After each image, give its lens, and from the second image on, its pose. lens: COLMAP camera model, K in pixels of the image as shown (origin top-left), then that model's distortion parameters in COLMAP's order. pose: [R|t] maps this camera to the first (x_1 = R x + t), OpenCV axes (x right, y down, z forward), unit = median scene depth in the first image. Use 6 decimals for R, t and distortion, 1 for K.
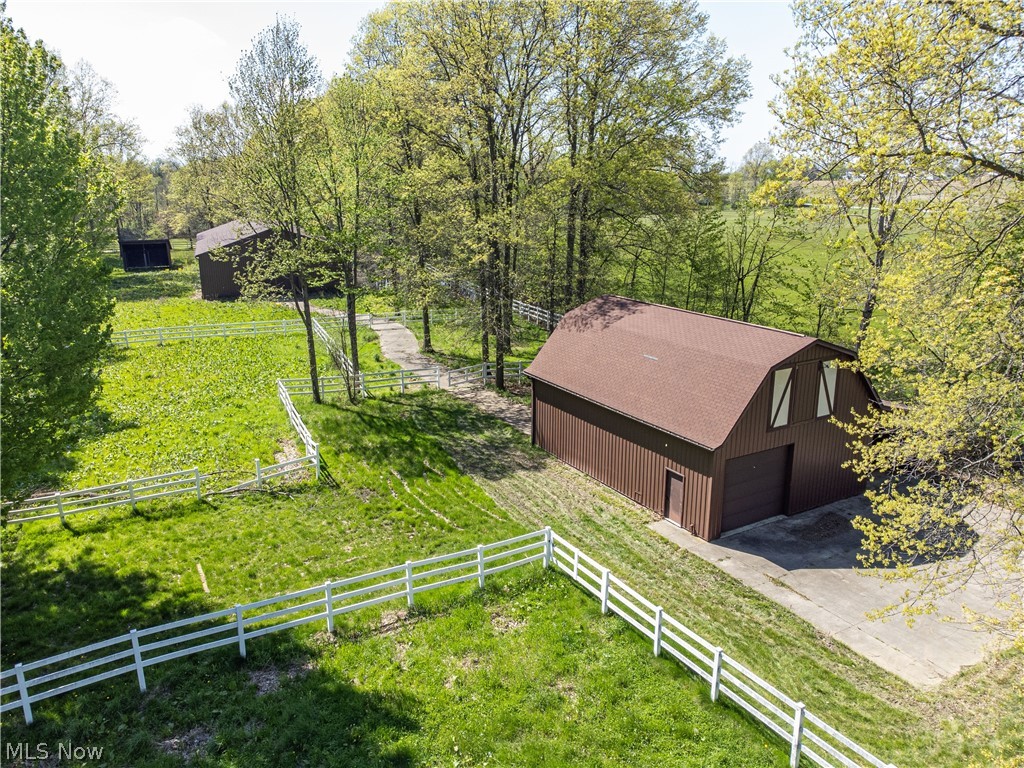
lens RADIAL K [[762.3, 0, 512.8], [0, 762.3, 383.1], [0, 0, 1]] dist [-0.008226, -0.002498]
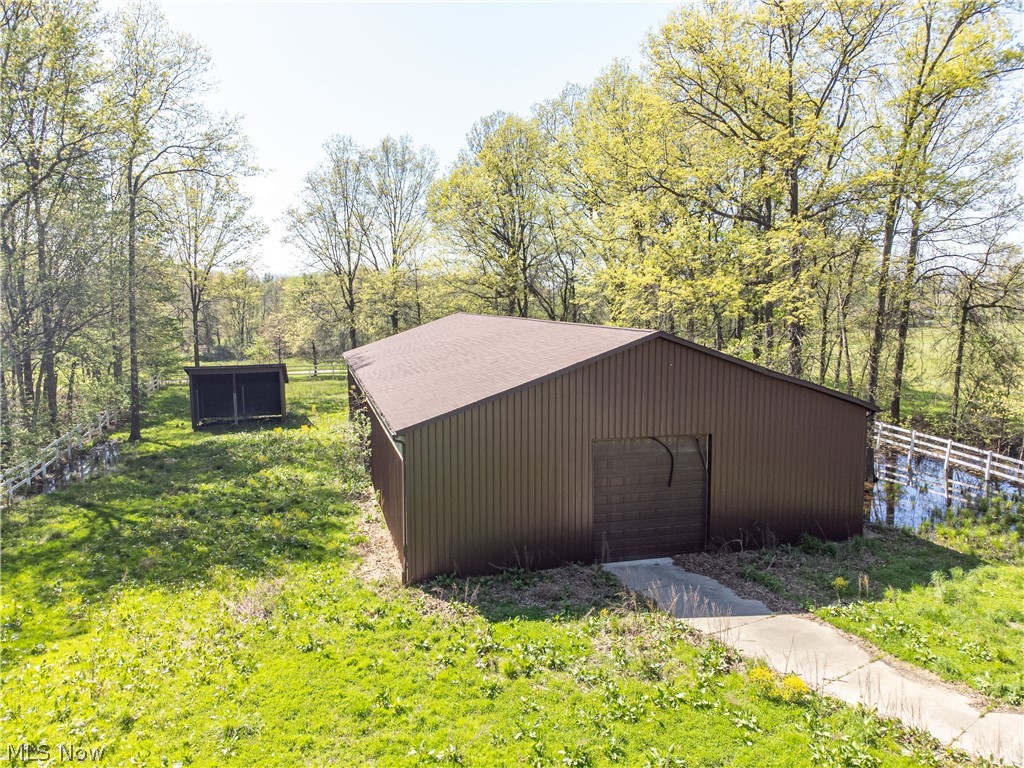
lens RADIAL K [[762.3, 0, 511.7], [0, 762.3, 385.0], [0, 0, 1]] dist [-0.008226, -0.002498]
pose [[0.993793, 0.009926, -0.110803, -0.265174], [-0.026853, 0.987963, -0.152343, -0.109263], [0.107957, 0.154373, 0.982097, 0.562614]]
